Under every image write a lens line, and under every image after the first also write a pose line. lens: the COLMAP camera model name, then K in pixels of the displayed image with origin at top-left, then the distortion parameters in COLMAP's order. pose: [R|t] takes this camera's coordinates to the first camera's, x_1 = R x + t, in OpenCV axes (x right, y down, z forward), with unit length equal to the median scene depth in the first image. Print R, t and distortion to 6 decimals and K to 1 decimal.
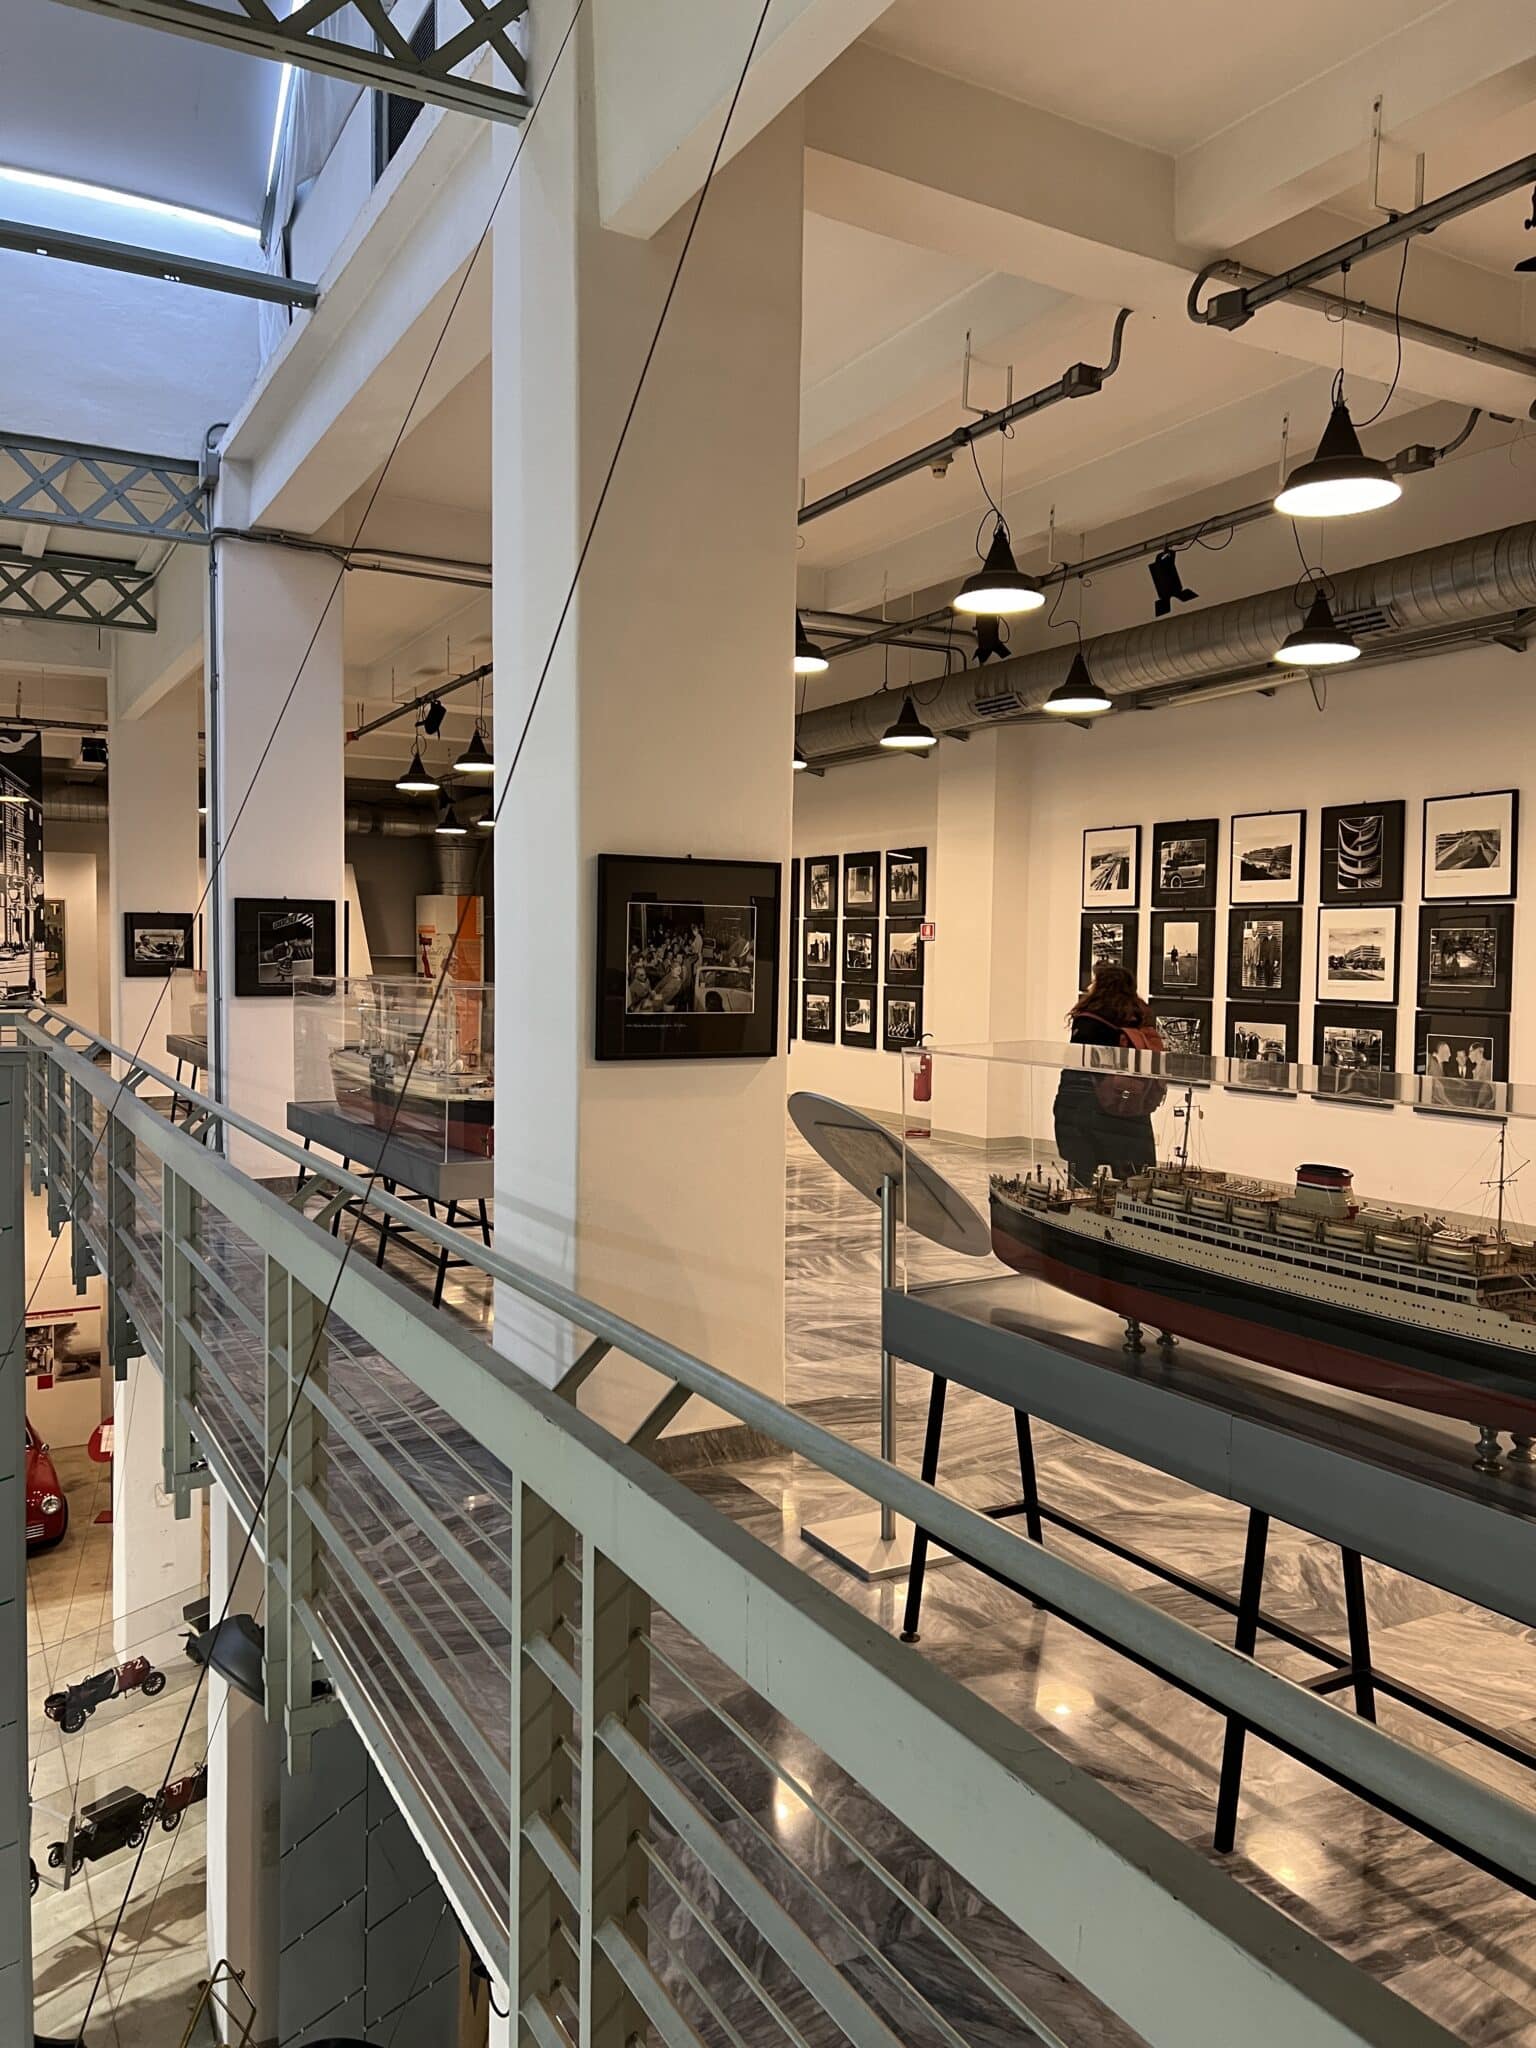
lens RADIAL K [[1534.3, 0, 768.0], [0, 1534.3, 1024.0], [0, 0, 1]] dist [0.072782, -0.080799]
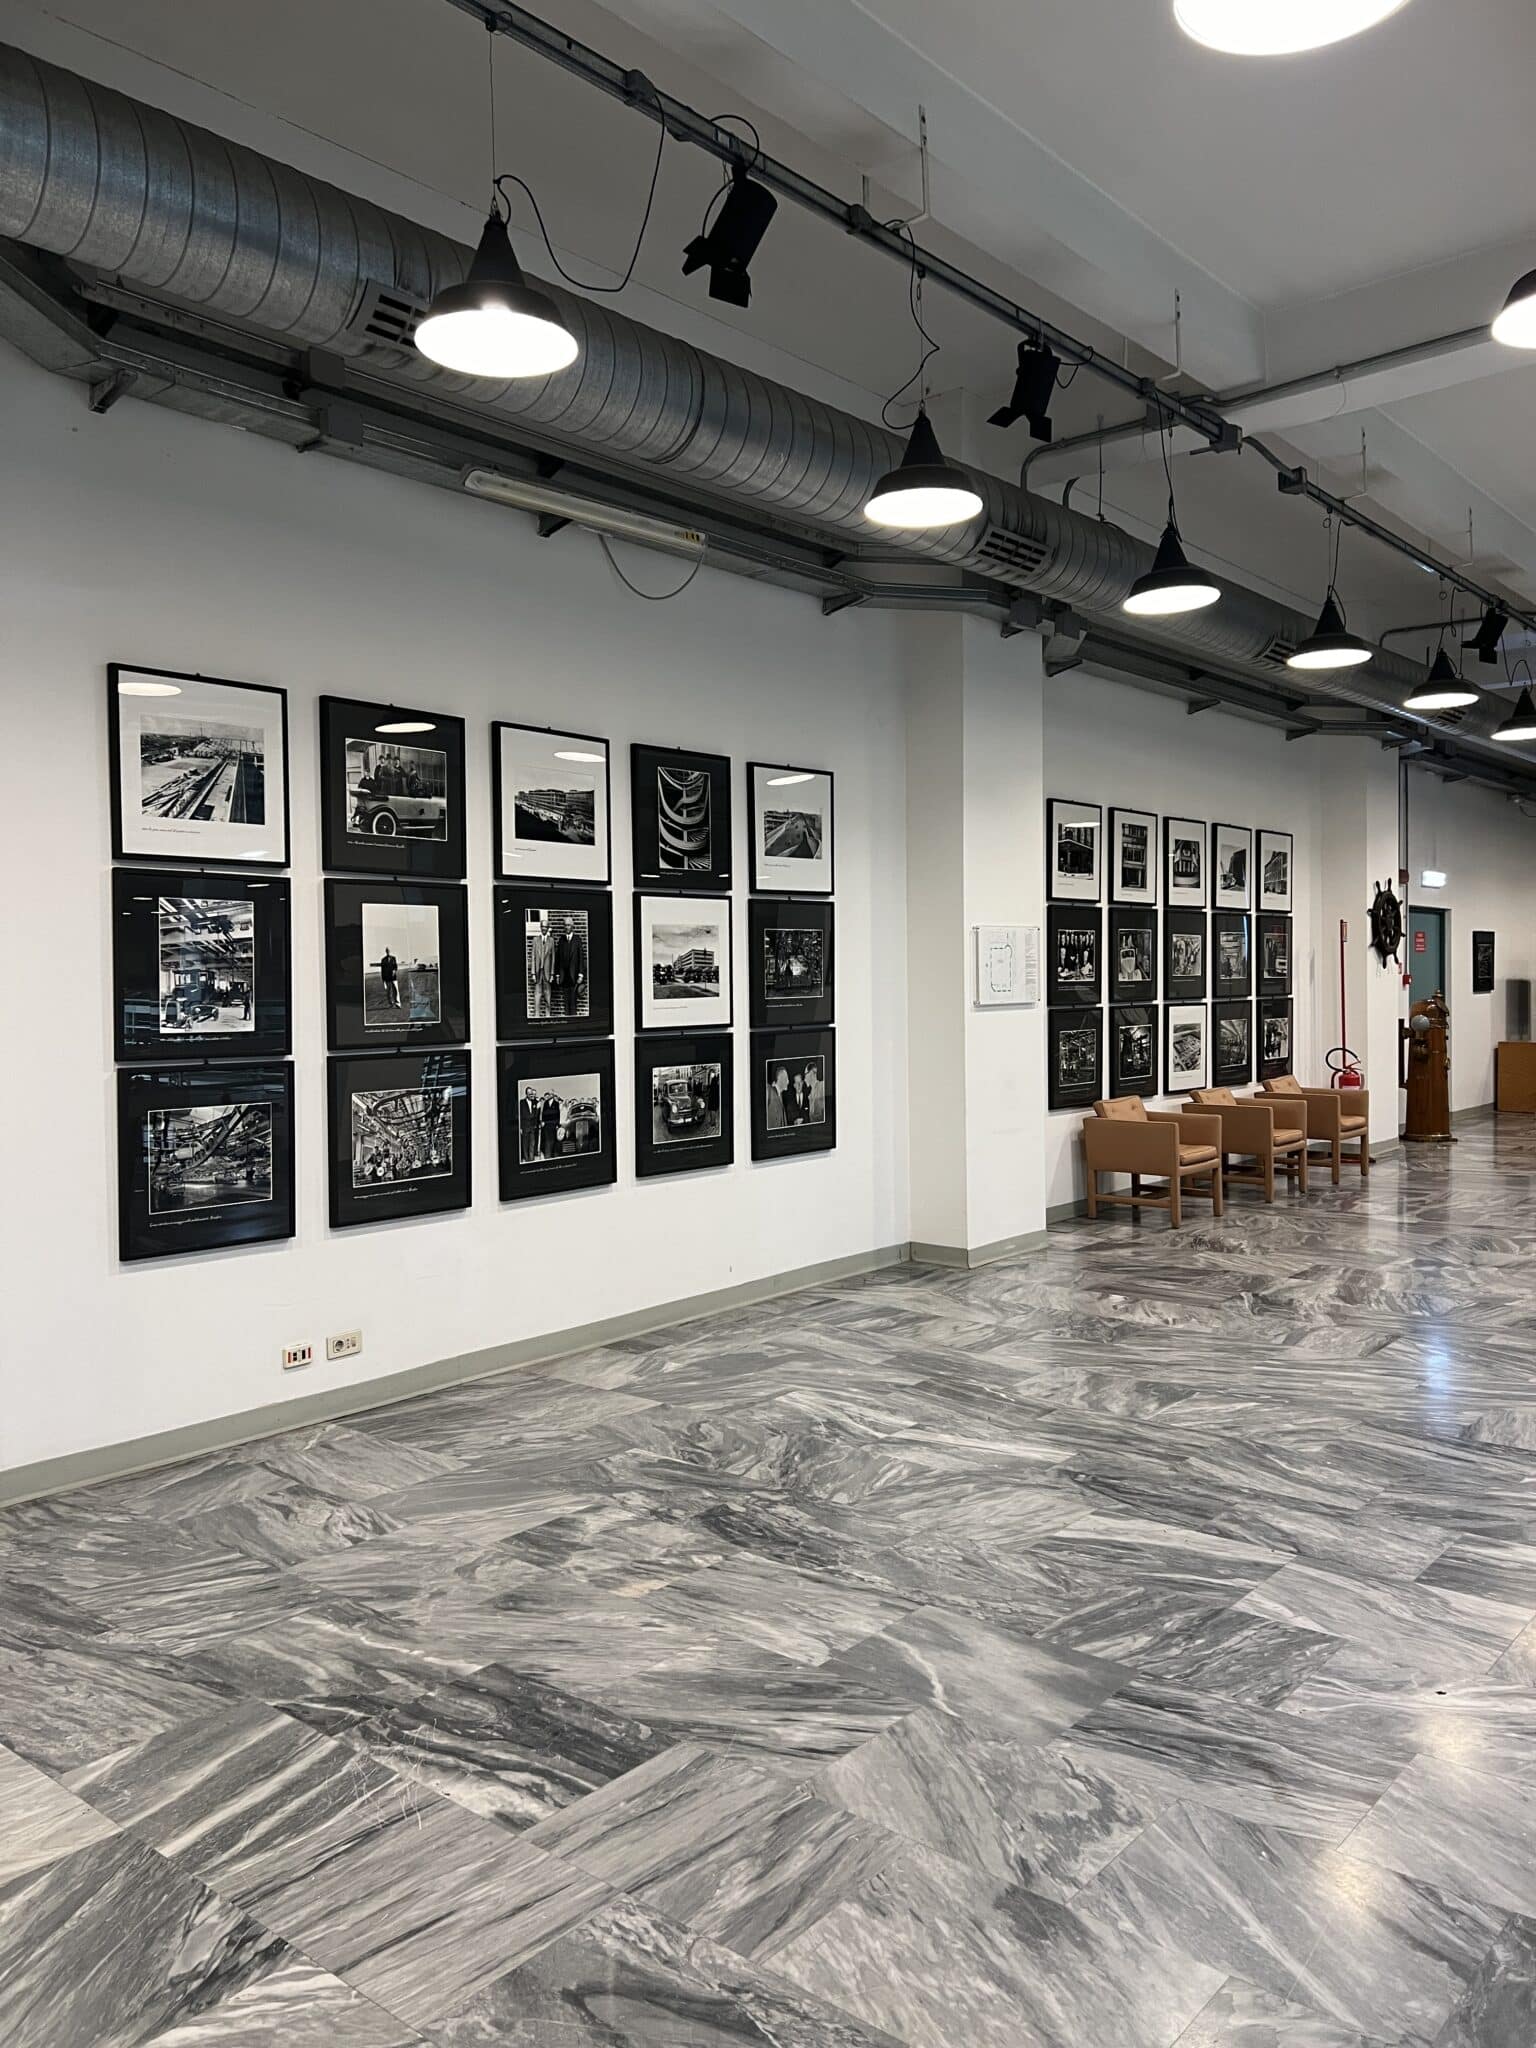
lens RADIAL K [[1534.3, 0, 768.0], [0, 1534.3, 1024.0], [0, 0, 1]] dist [0.072782, -0.080799]
pose [[-0.361957, -0.044703, 0.931122, -0.288774], [0.049511, 0.996518, 0.067089, -0.060613], [-0.930879, 0.070384, -0.358483, 1.194147]]
